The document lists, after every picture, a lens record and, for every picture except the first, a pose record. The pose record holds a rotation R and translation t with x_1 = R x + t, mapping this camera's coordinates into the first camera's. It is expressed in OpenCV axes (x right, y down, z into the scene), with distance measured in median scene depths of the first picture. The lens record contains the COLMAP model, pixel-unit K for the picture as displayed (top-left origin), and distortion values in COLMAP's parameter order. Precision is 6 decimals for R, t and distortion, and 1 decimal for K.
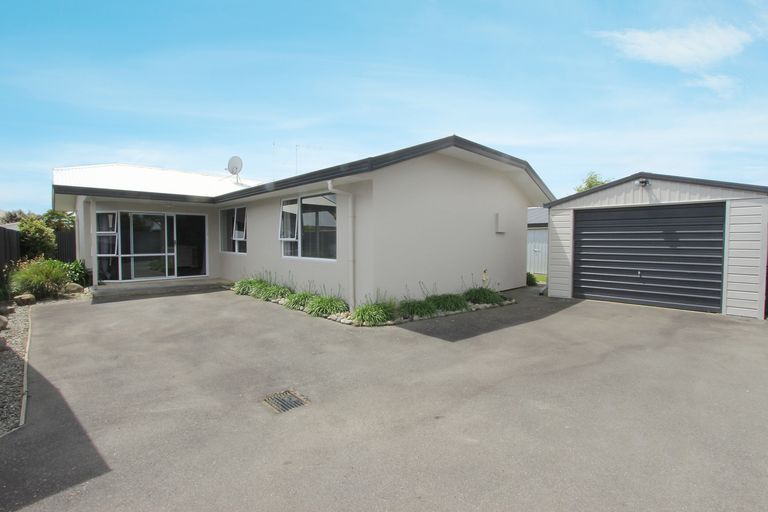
lens RADIAL K [[351.5, 0, 383.0], [0, 351.5, 255.2], [0, 0, 1]] dist [-0.005756, 0.000420]
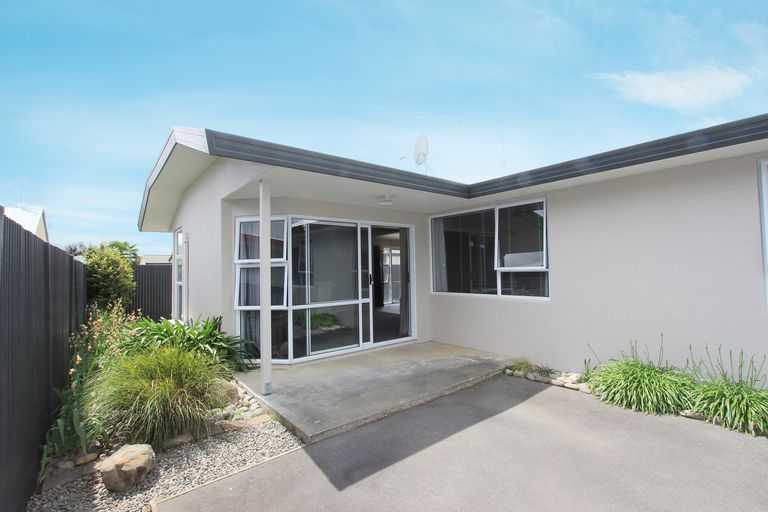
lens RADIAL K [[351.5, 0, 385.2], [0, 351.5, 256.7], [0, 0, 1]] dist [-0.005756, 0.000420]
pose [[0.996747, -0.025216, -0.076551, -0.536041], [0.019345, 0.996883, -0.076485, -0.027655], [0.078241, 0.074755, 0.994128, 0.481859]]
